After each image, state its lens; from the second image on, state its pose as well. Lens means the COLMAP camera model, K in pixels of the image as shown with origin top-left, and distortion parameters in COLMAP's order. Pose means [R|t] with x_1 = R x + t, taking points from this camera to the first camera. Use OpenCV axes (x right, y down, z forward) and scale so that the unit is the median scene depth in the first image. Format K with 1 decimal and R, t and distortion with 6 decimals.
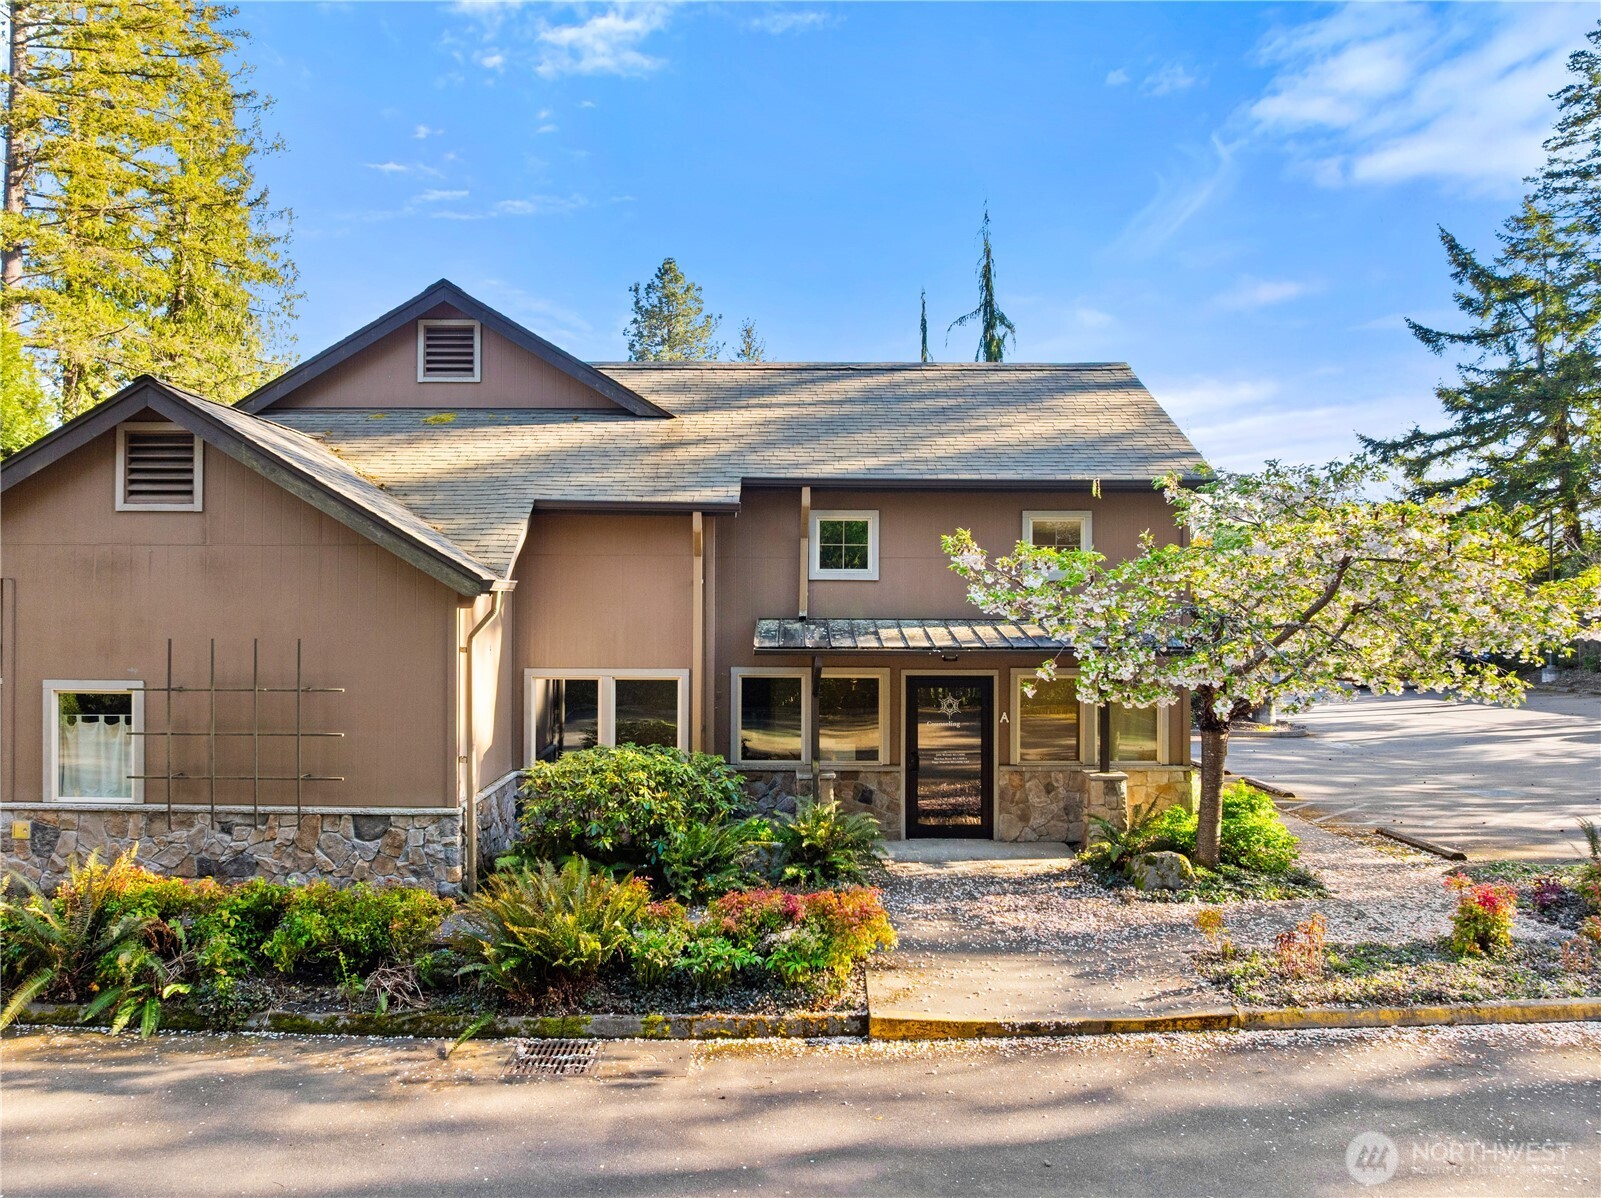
lens RADIAL K [[1112.3, 0, 800.3], [0, 1112.3, 556.0], [0, 0, 1]] dist [-0.030143, -0.005694]
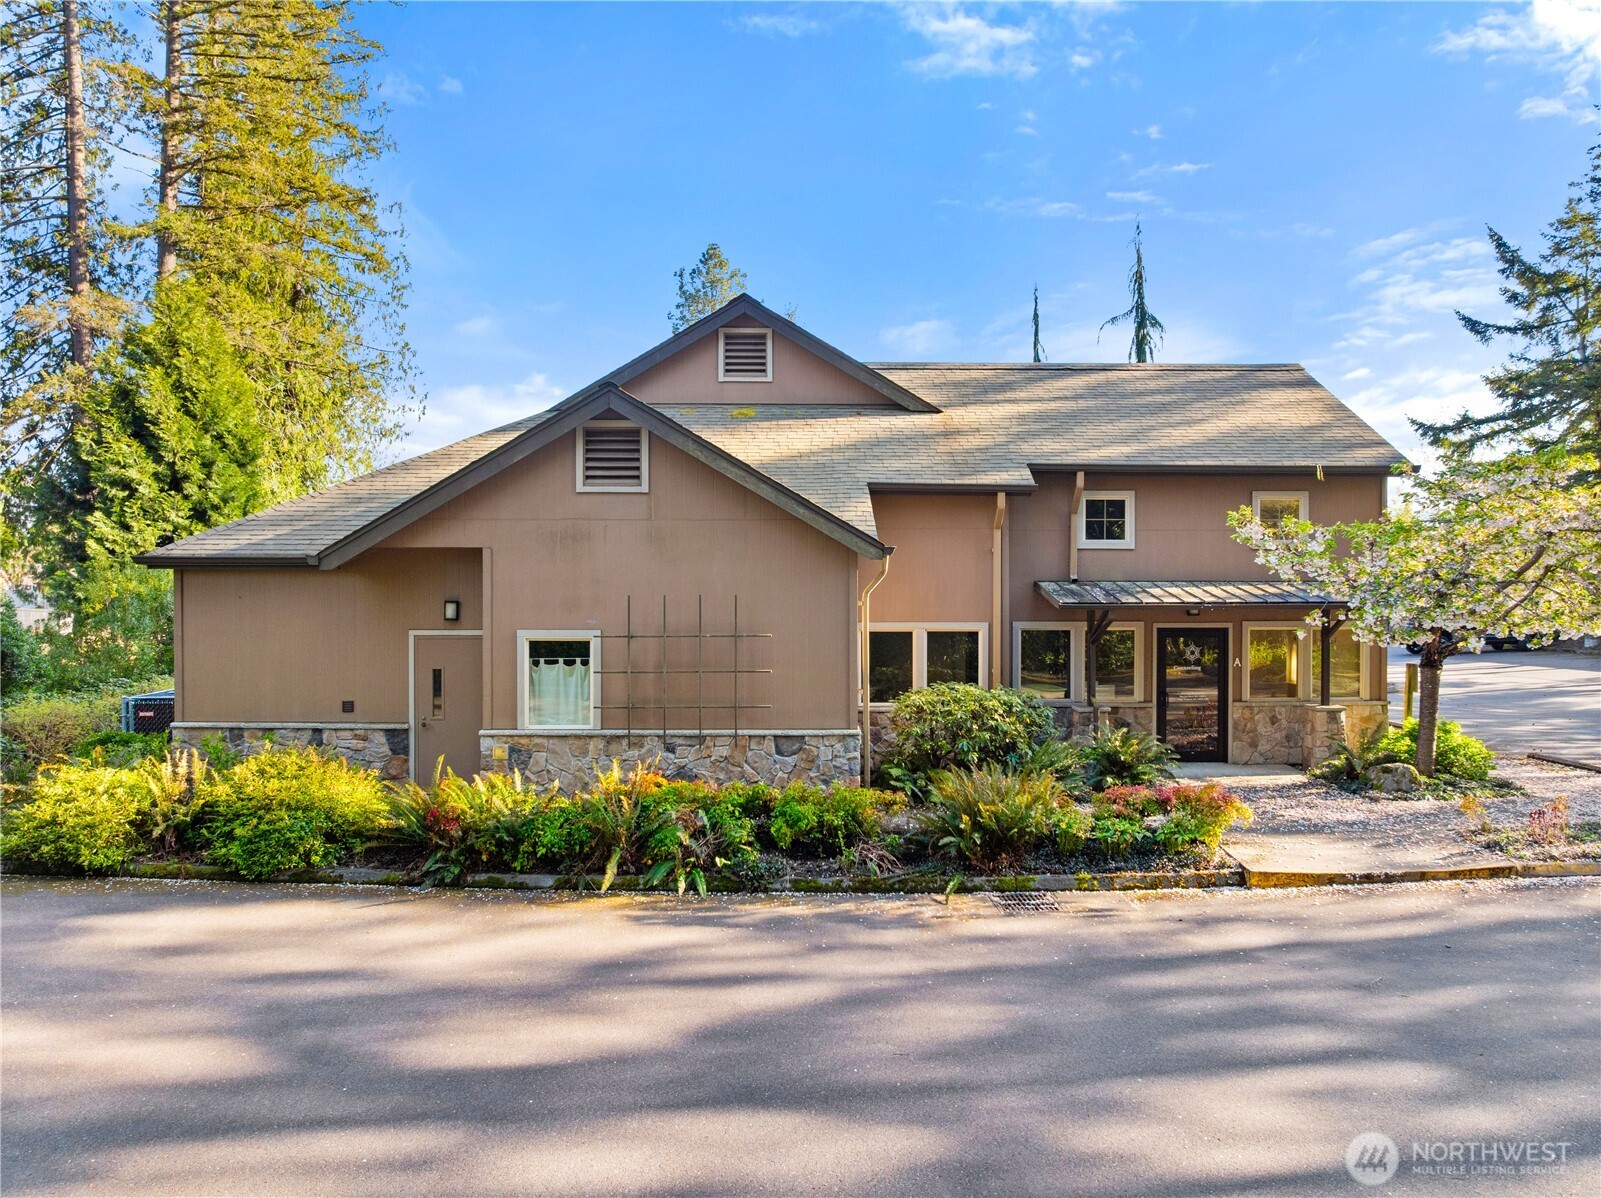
lens RADIAL K [[1129.2, 0, 779.8], [0, 1129.2, 550.9], [0, 0, 1]] dist [-0.040658, 0.002562]
pose [[0.999912, -0.002914, 0.012965, -0.347771], [0.002738, 0.999904, 0.013579, 0.006928], [-0.013004, -0.013543, 0.999824, -0.224787]]
